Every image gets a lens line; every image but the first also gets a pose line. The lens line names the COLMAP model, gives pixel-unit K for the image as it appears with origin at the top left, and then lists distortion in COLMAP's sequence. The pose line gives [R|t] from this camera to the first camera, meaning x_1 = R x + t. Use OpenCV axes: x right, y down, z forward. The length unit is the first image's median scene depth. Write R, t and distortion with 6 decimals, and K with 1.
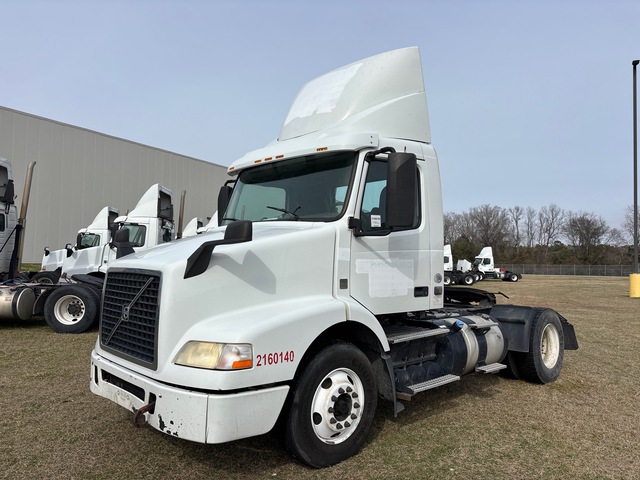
lens RADIAL K [[464.8, 0, 319.8], [0, 464.8, 239.9], [0, 0, 1]] dist [-0.001702, -0.000488]
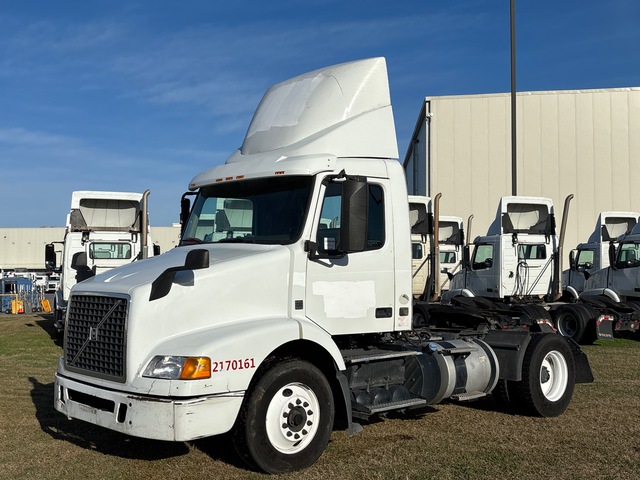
lens RADIAL K [[781.0, 0, 319.2], [0, 781.0, 238.6], [0, 0, 1]] dist [0.092073, 0.000823]
pose [[0.999575, -0.005249, -0.028681, 0.140367], [0.005553, 0.999929, 0.010528, -0.069704], [0.028624, -0.010683, 0.999533, -0.722107]]
